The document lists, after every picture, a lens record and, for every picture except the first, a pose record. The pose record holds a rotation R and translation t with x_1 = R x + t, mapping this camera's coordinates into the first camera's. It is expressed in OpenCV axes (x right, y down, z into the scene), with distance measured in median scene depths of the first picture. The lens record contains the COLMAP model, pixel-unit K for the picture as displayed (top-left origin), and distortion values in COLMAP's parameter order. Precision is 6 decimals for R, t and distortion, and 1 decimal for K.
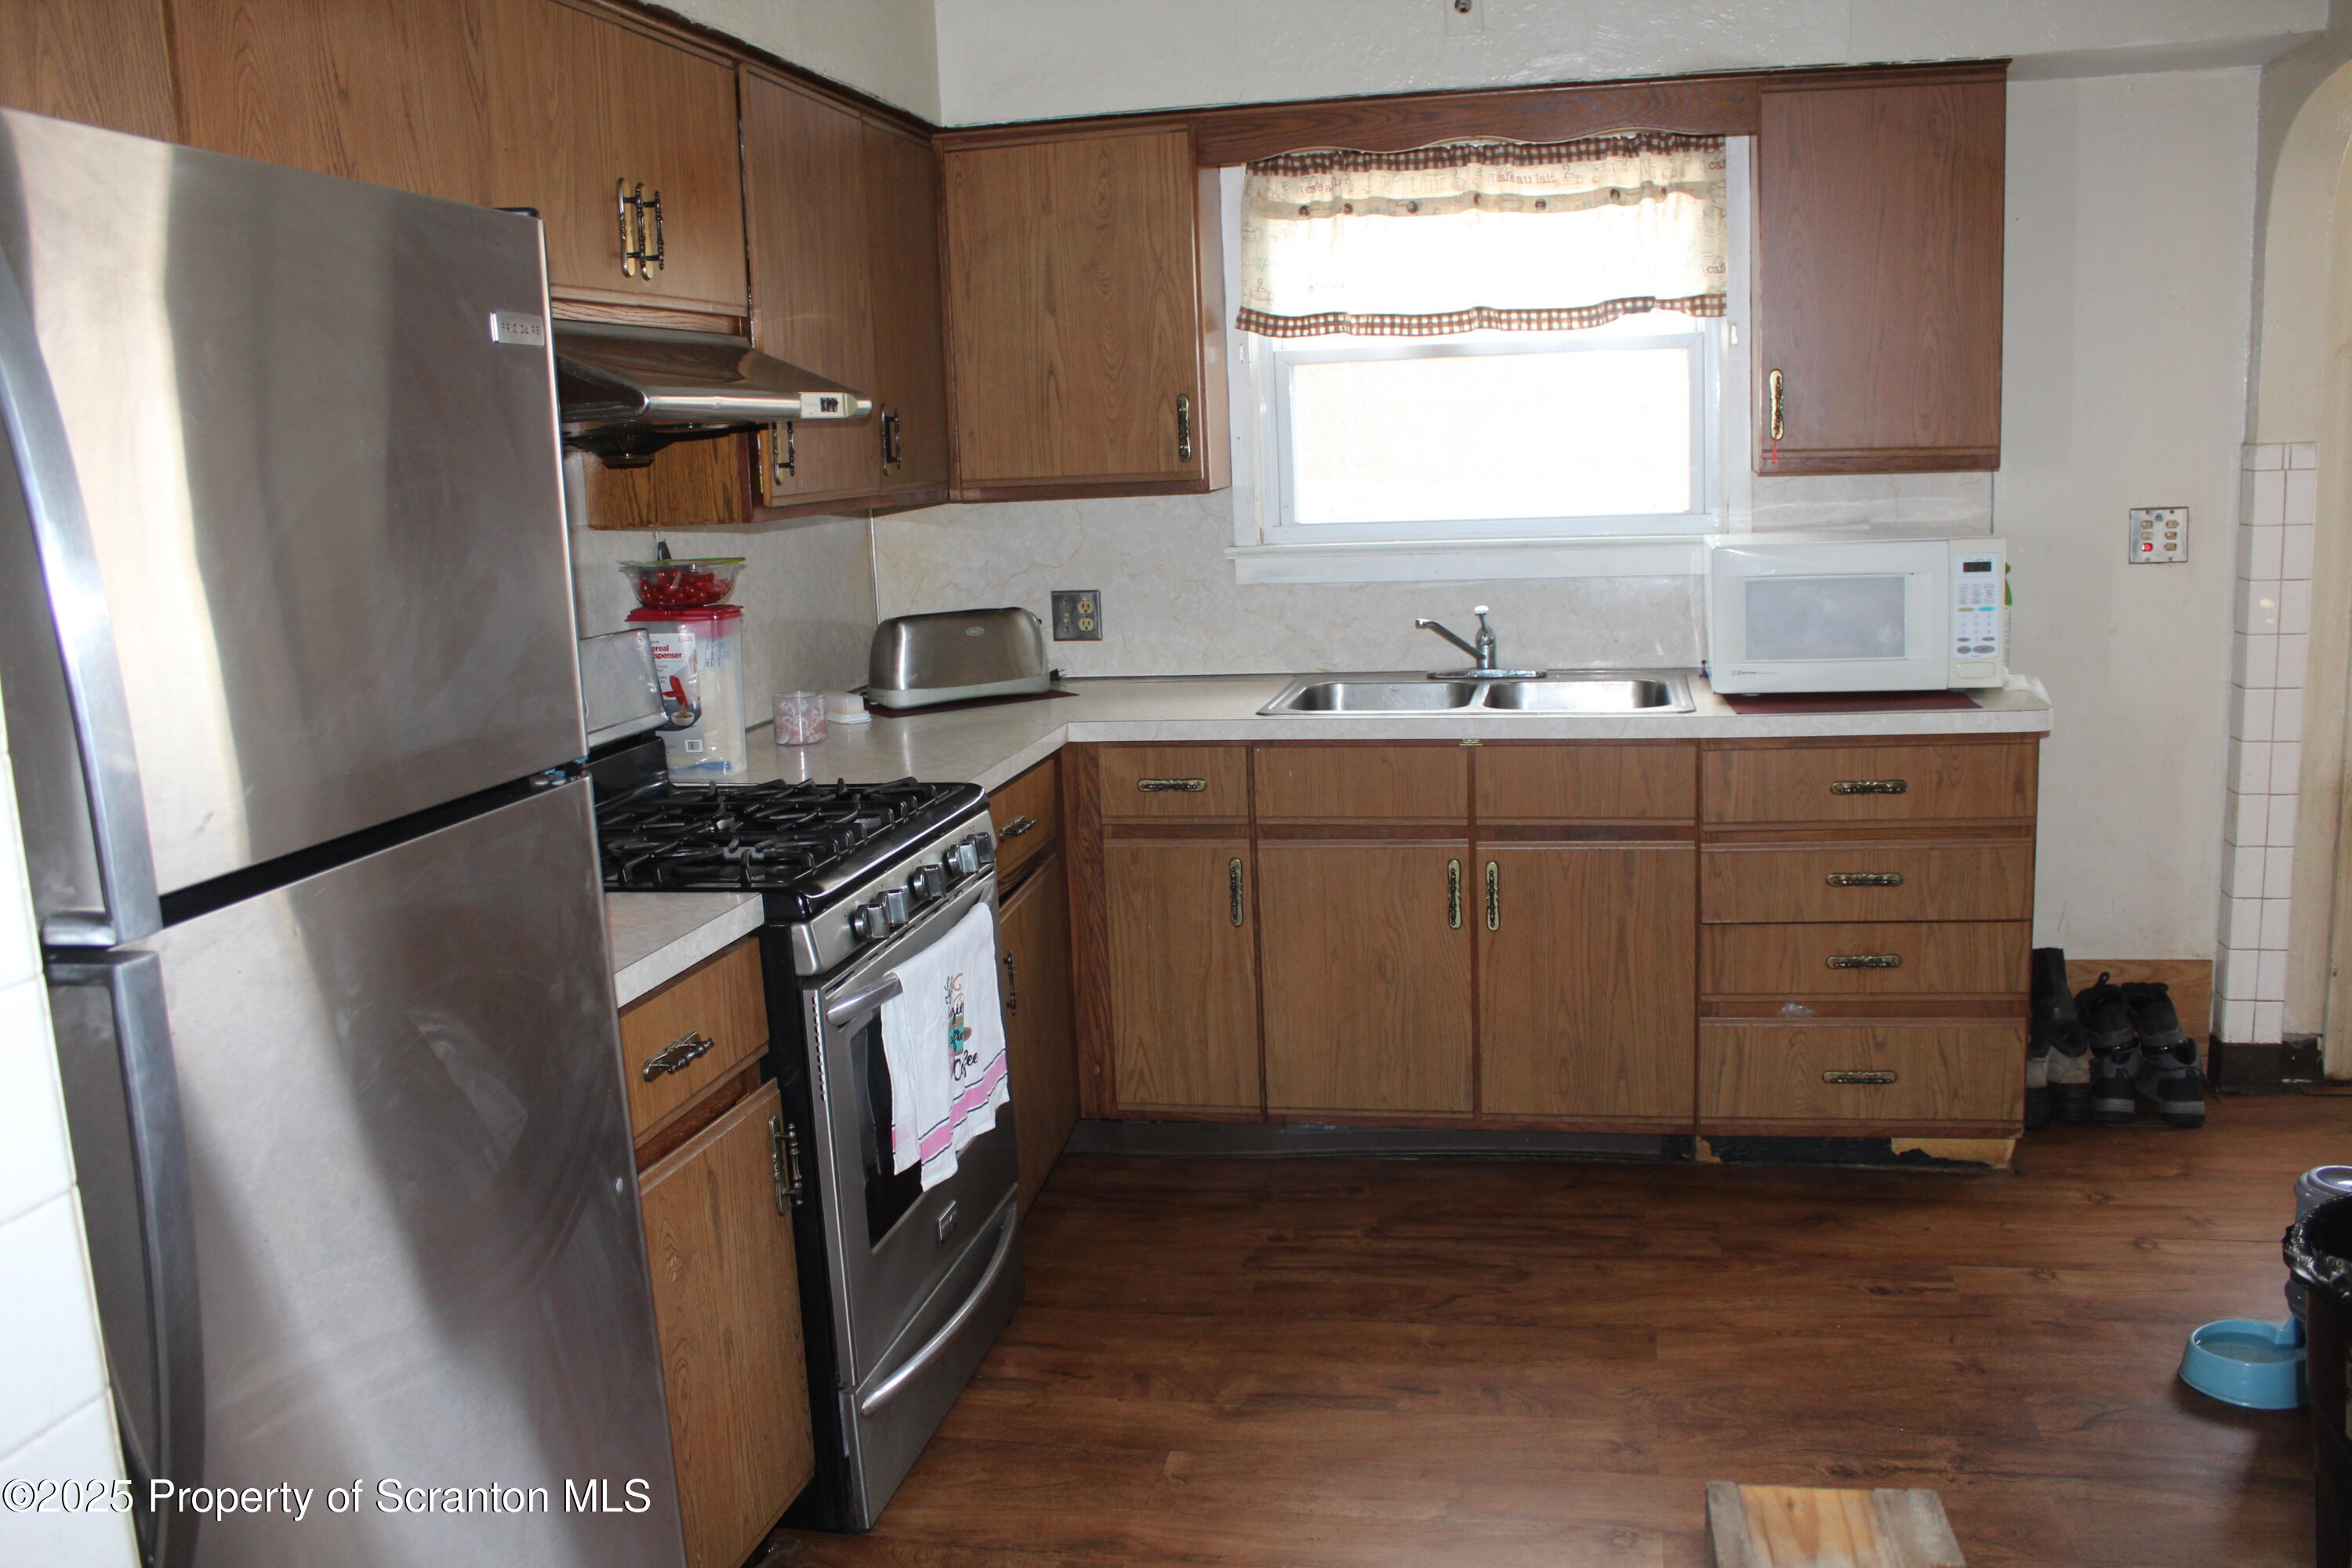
lens RADIAL K [[1952.8, 0, 1169.0], [0, 1952.8, 776.6], [0, 0, 1]] dist [-0.169829, 0.155078]
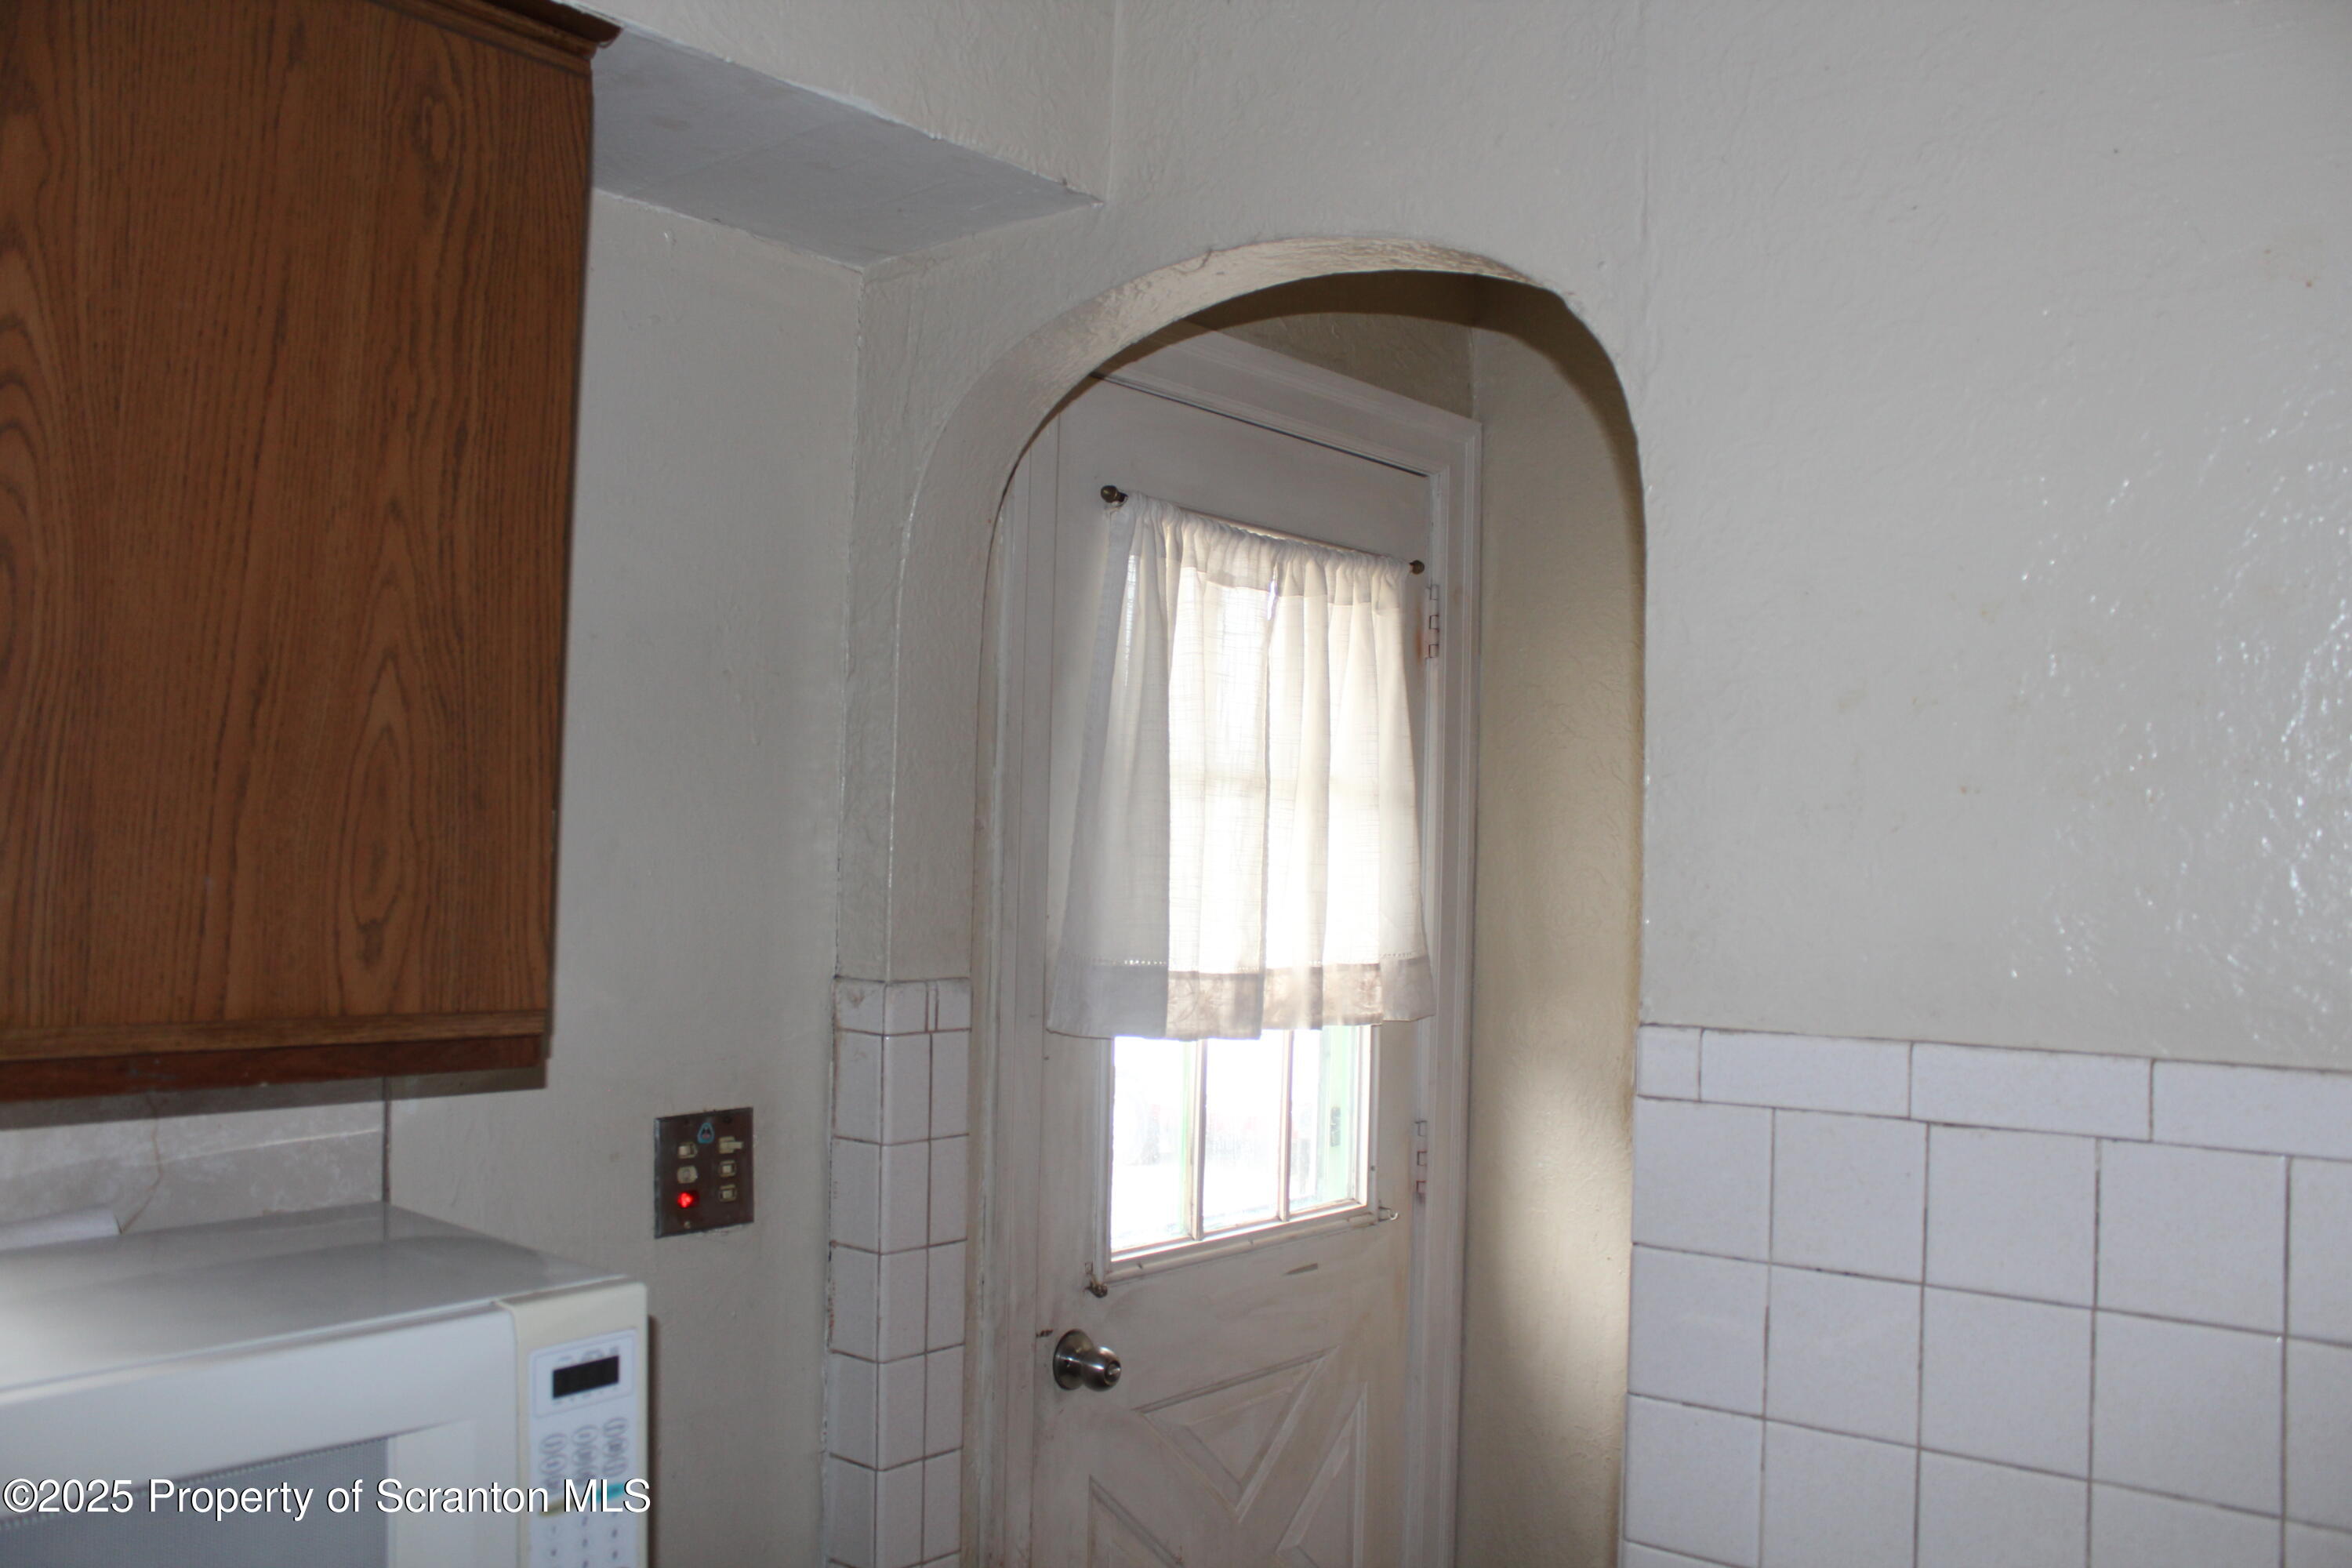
lens RADIAL K [[1952.8, 0, 1169.0], [0, 1952.8, 776.6], [0, 0, 1]] dist [-0.169829, 0.155078]
pose [[0.463259, 0.087588, 0.881884, 0.153313], [0.113196, 0.981105, -0.156905, -0.141138], [-0.878964, 0.172514, 0.444591, 0.690839]]
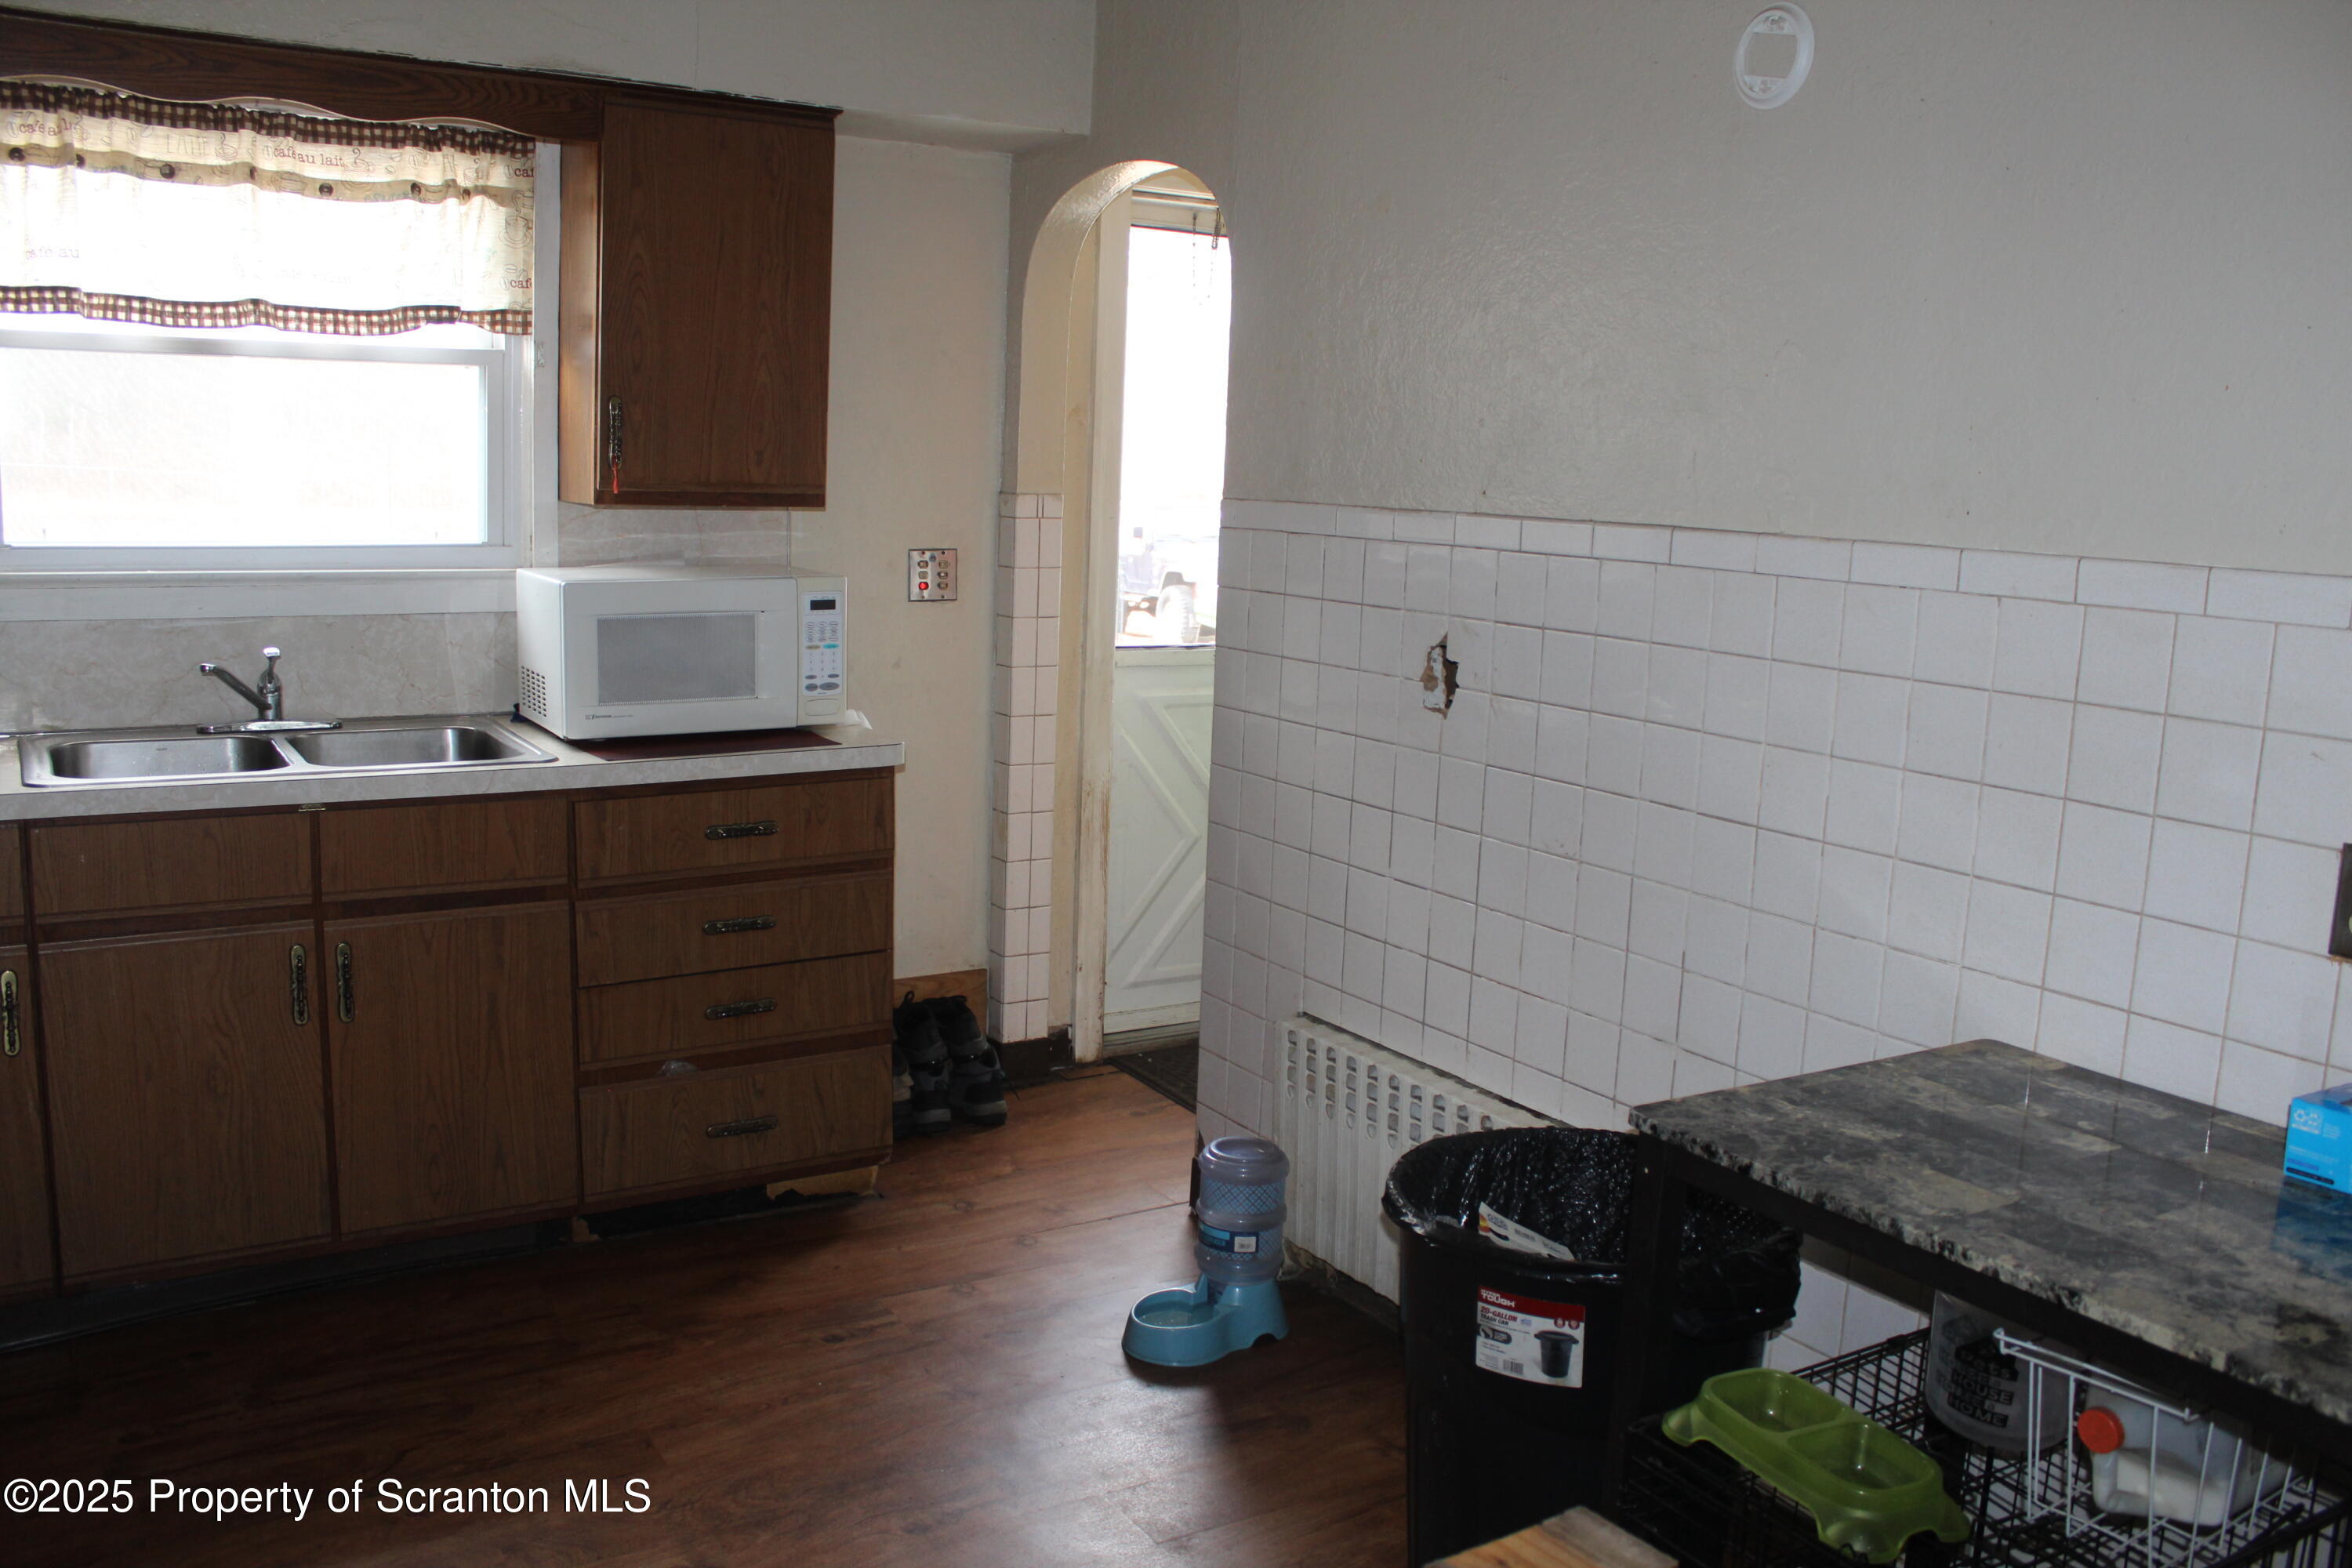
lens RADIAL K [[1952.8, 0, 1169.0], [0, 1952.8, 776.6], [0, 0, 1]] dist [-0.169829, 0.155078]
pose [[0.710612, -0.044573, 0.702171, -0.159822], [0.055741, 0.998421, 0.006968, -0.015323], [-0.701373, 0.034188, 0.711975, 0.132753]]
